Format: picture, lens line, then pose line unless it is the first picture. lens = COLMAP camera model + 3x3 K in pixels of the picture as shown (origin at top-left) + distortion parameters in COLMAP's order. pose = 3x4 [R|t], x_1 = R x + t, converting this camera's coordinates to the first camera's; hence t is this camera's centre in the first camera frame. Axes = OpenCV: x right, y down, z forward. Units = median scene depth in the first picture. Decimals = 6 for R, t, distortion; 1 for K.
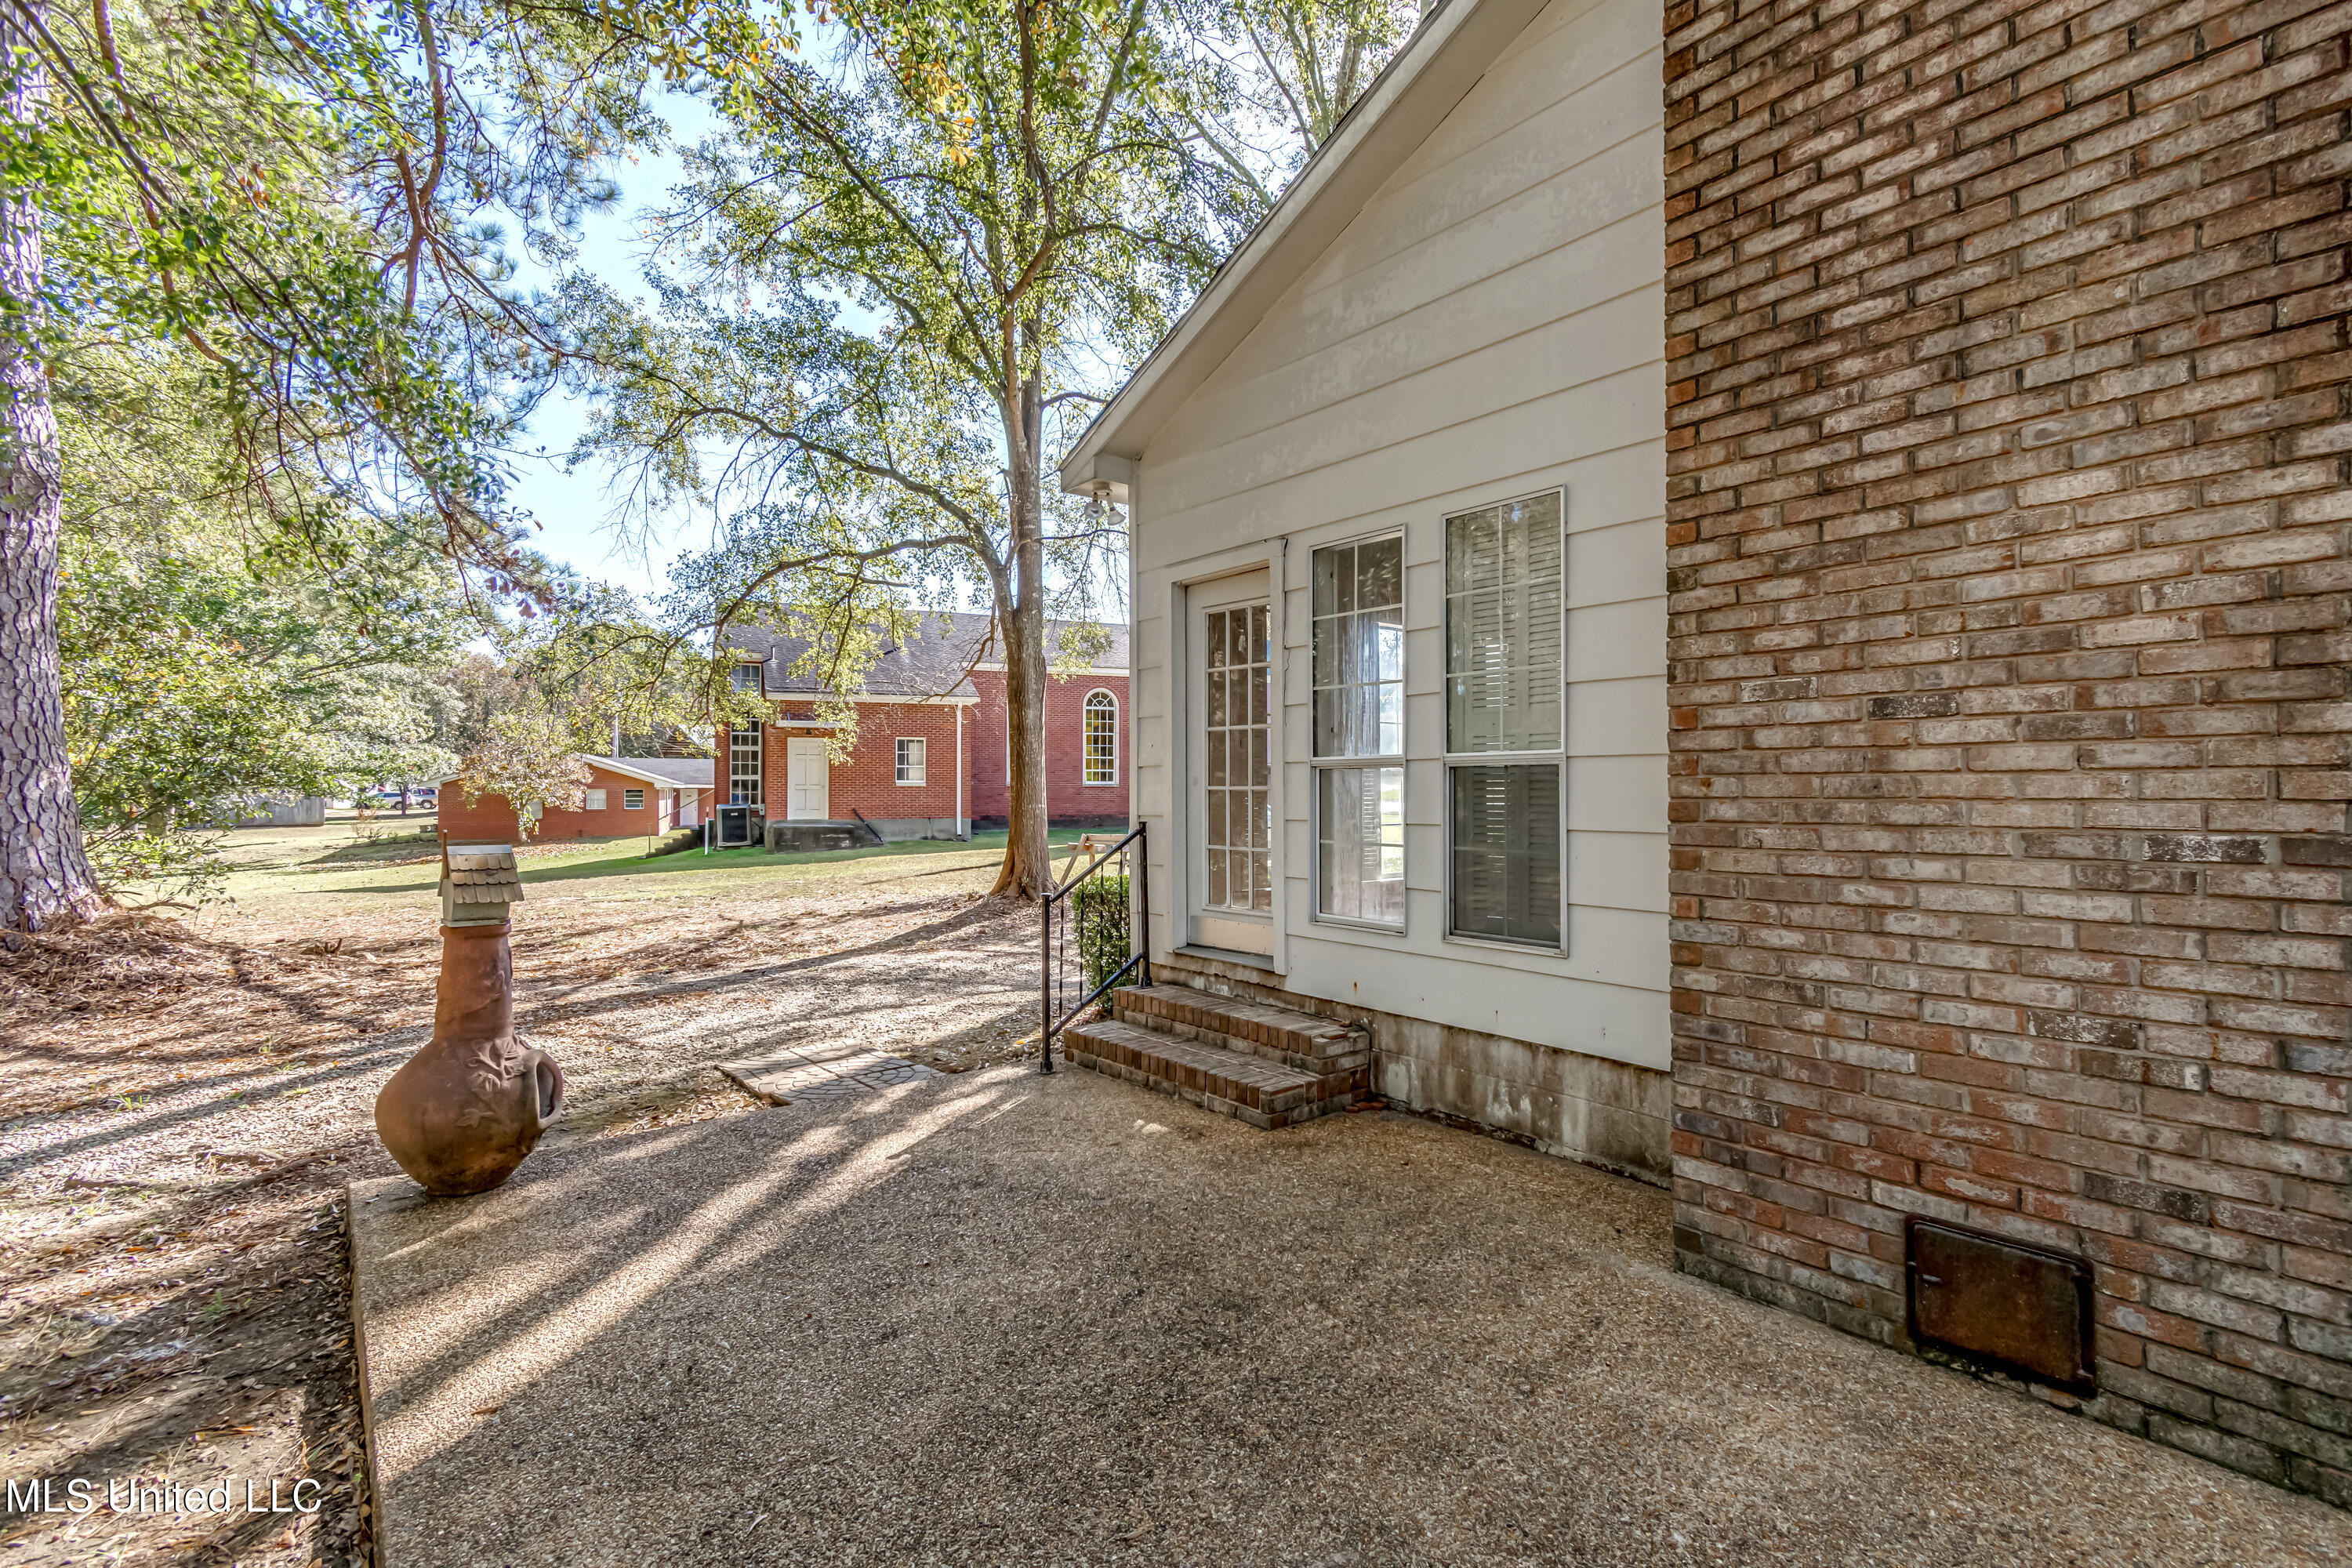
lens RADIAL K [[1090.3, 0, 1176.0], [0, 1090.3, 784.0], [0, 0, 1]] dist [0.002205, 0.000175]
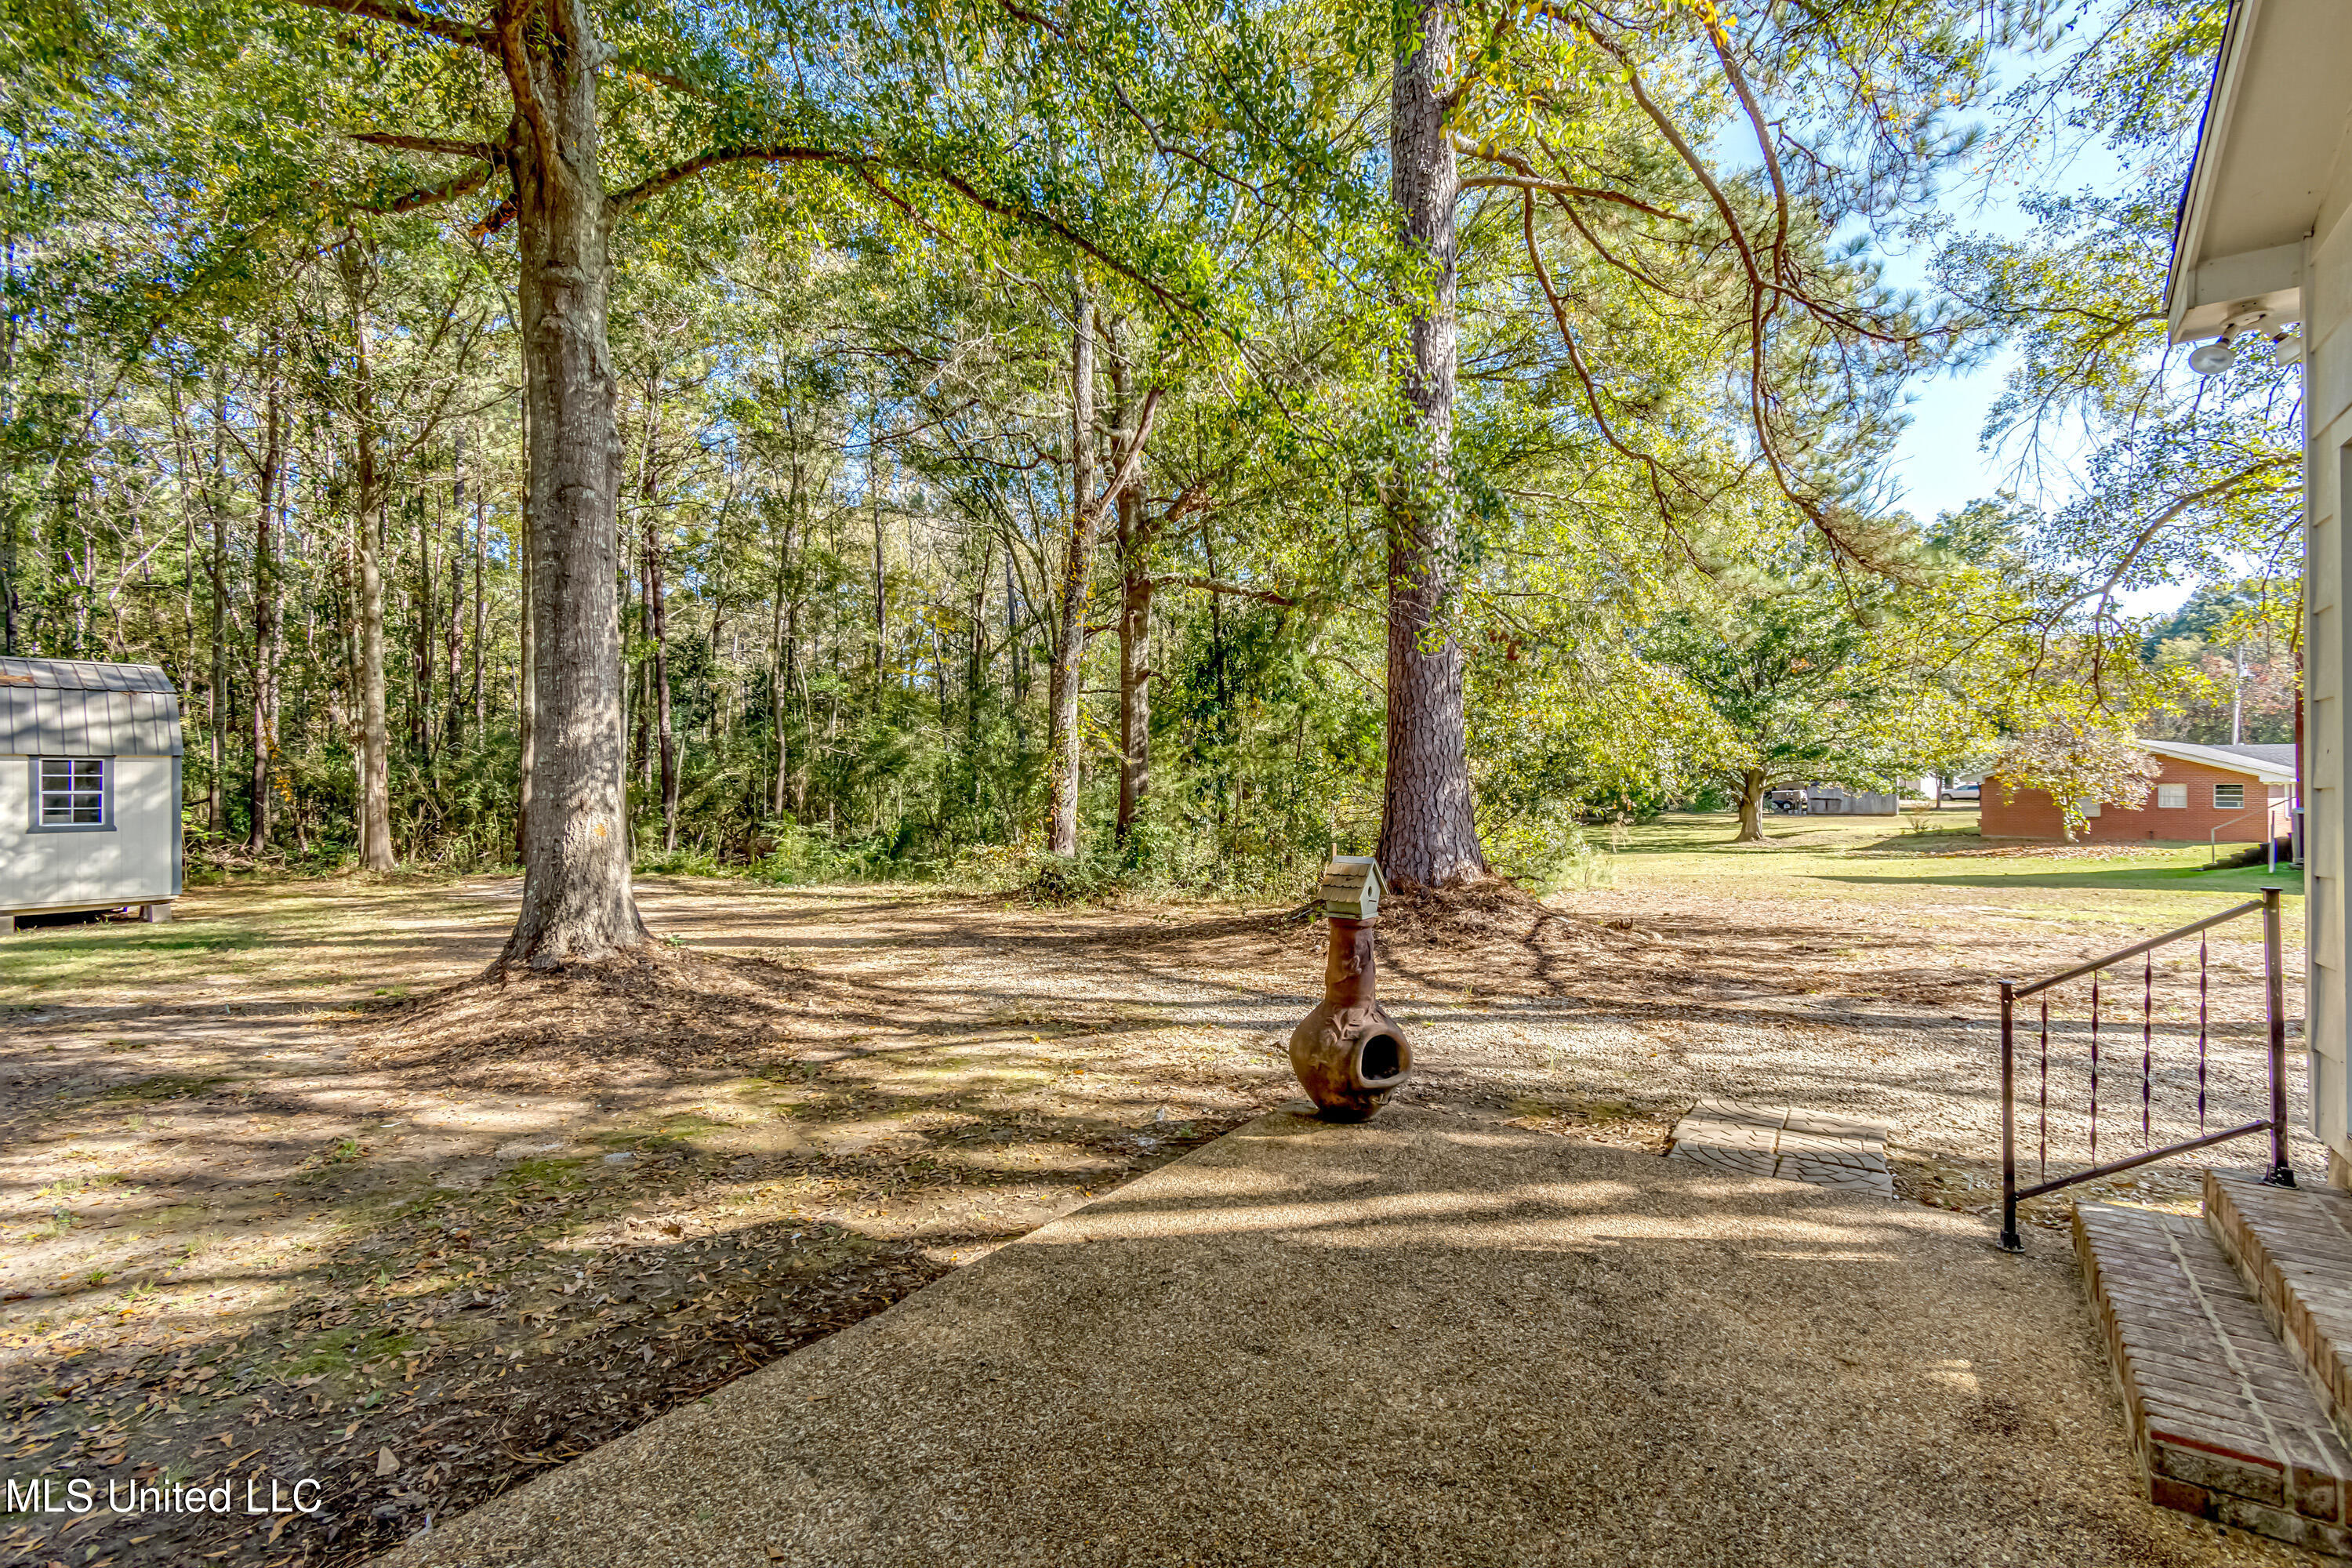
lens RADIAL K [[1036.9, 0, 1176.0], [0, 1036.9, 784.0], [0, 0, 1]] dist [-0.001440, -0.000360]
pose [[0.272735, 0.001705, -0.962088, 0.448329], [0.005794, 0.999977, 0.003414, -0.032261], [0.962072, -0.006505, 0.272719, 0.420570]]
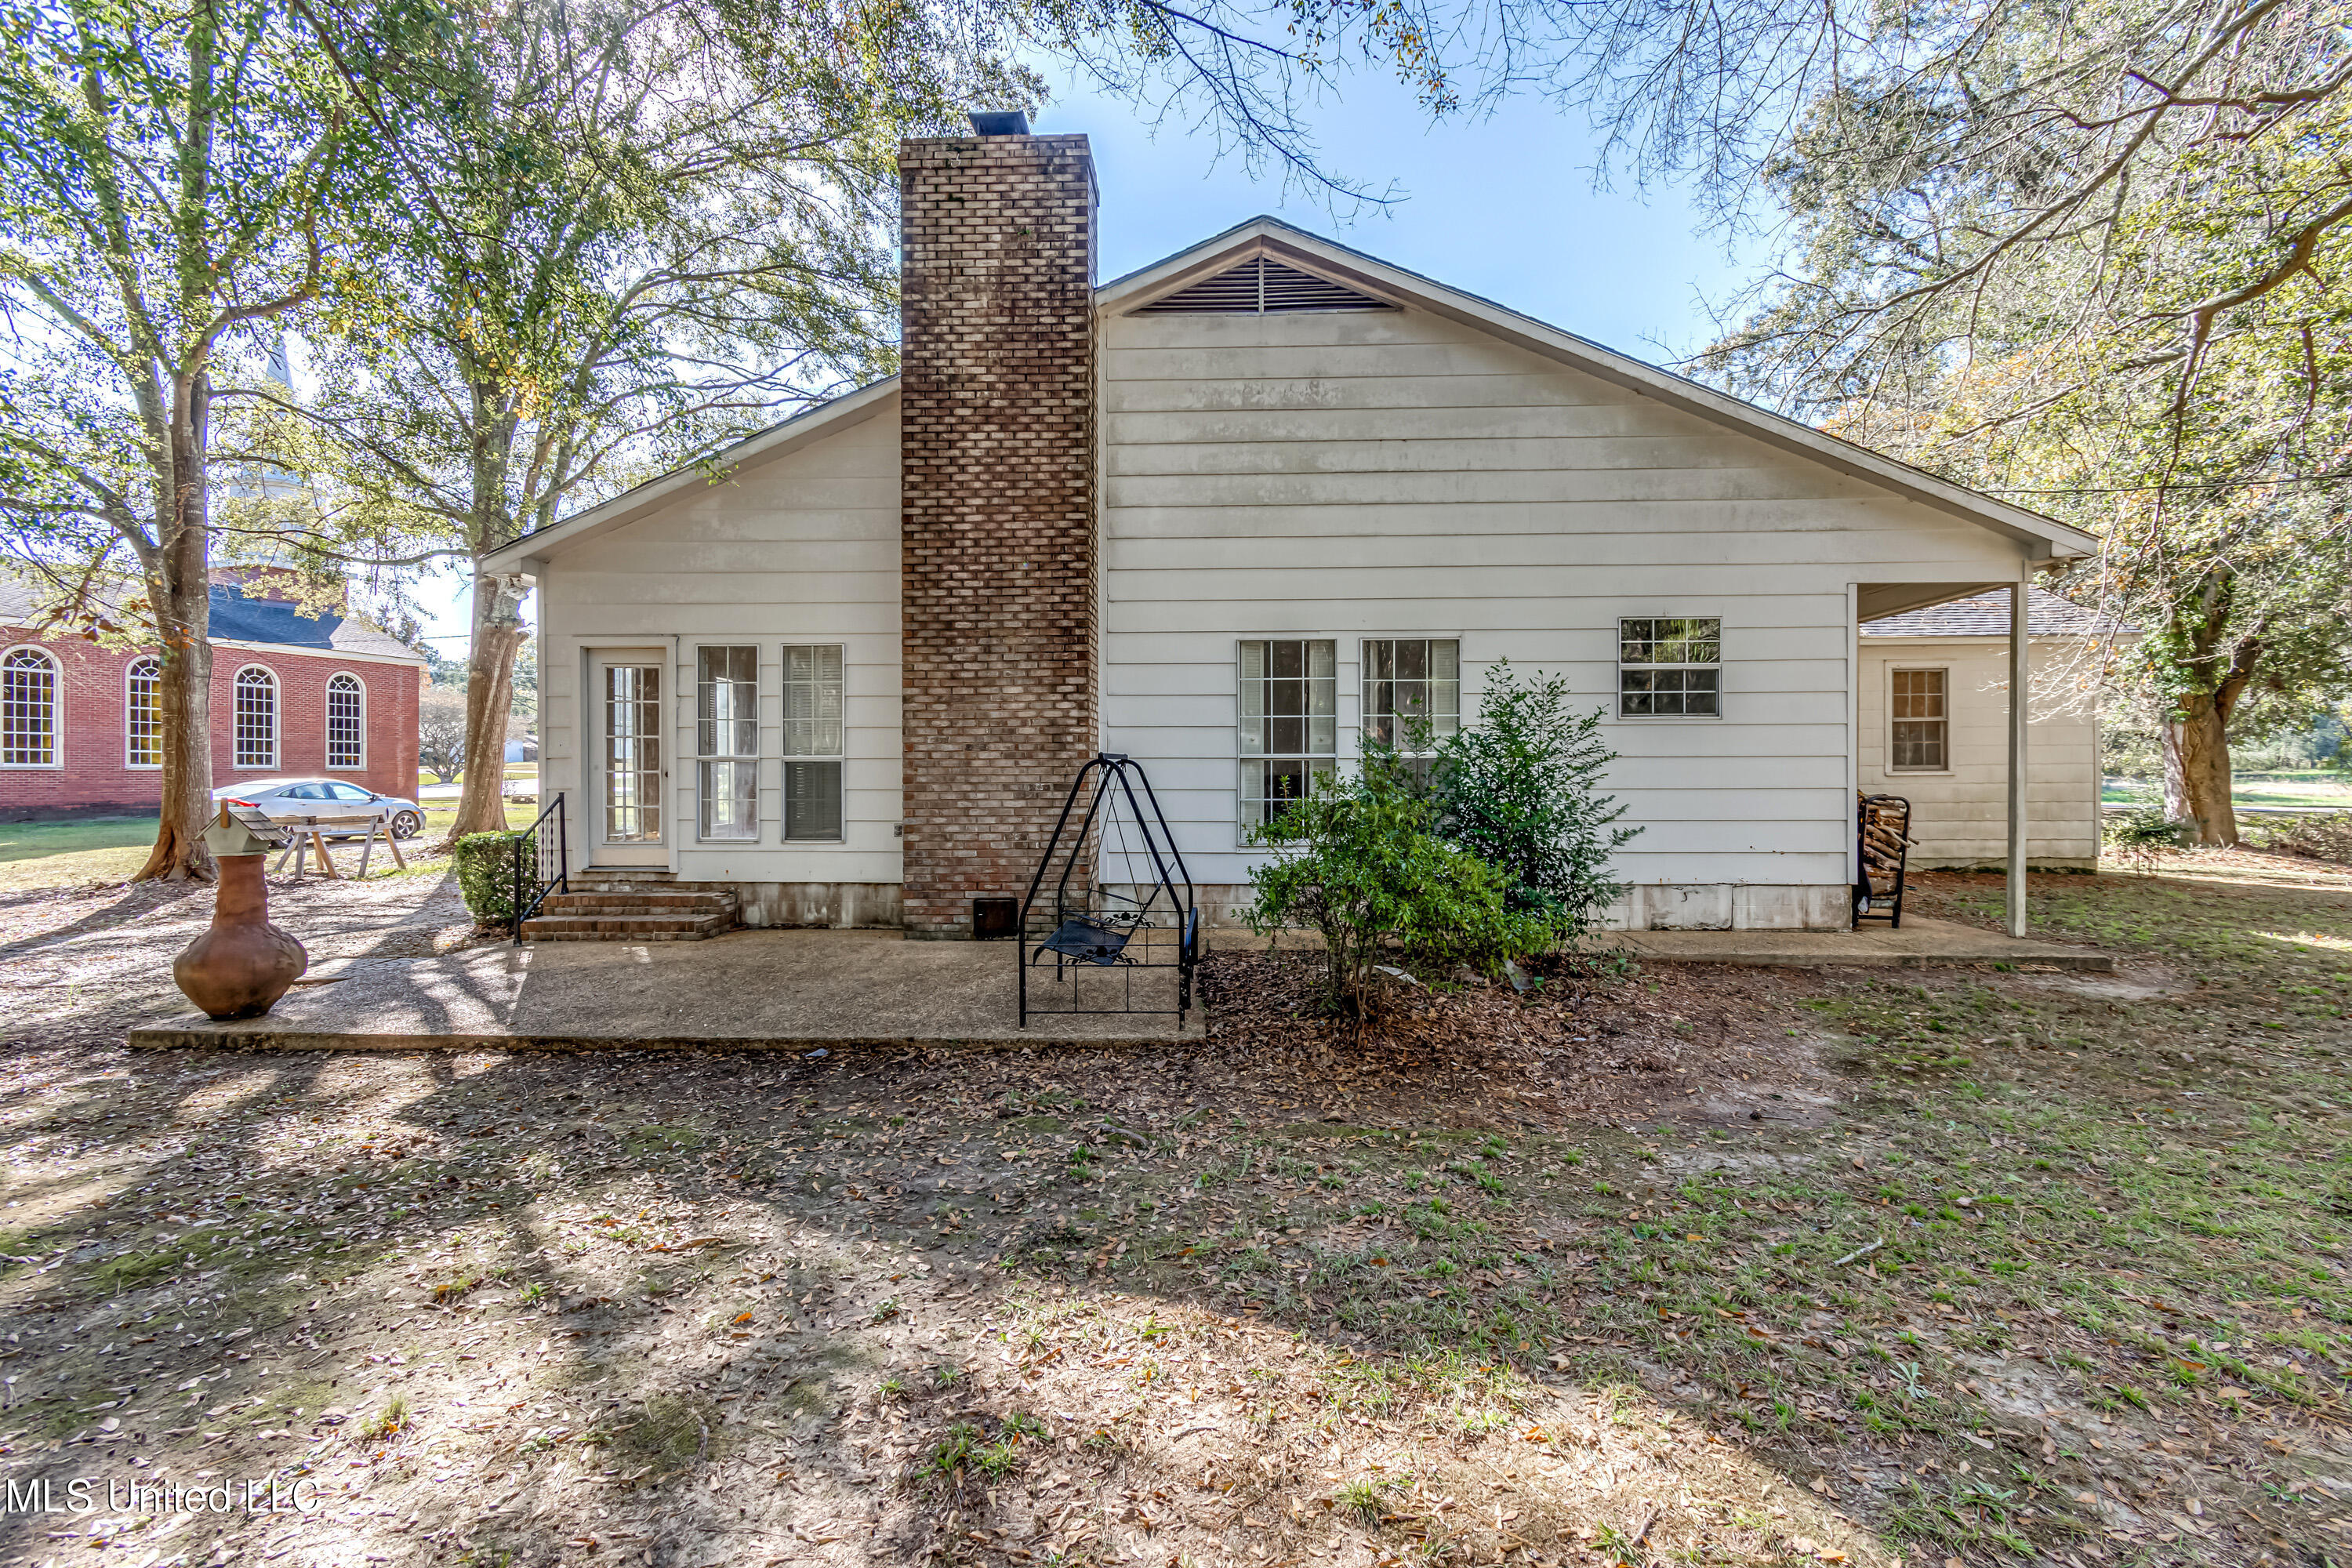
lens RADIAL K [[1155.7, 0, 1212.0], [0, 1155.7, 782.5], [0, 0, 1]] dist [0.001169, -0.000357]
pose [[0.639956, -0.003002, 0.768406, -0.993609], [-0.005007, 0.999955, 0.008077, 0.002675], [-0.768395, -0.009016, 0.639912, -1.142346]]
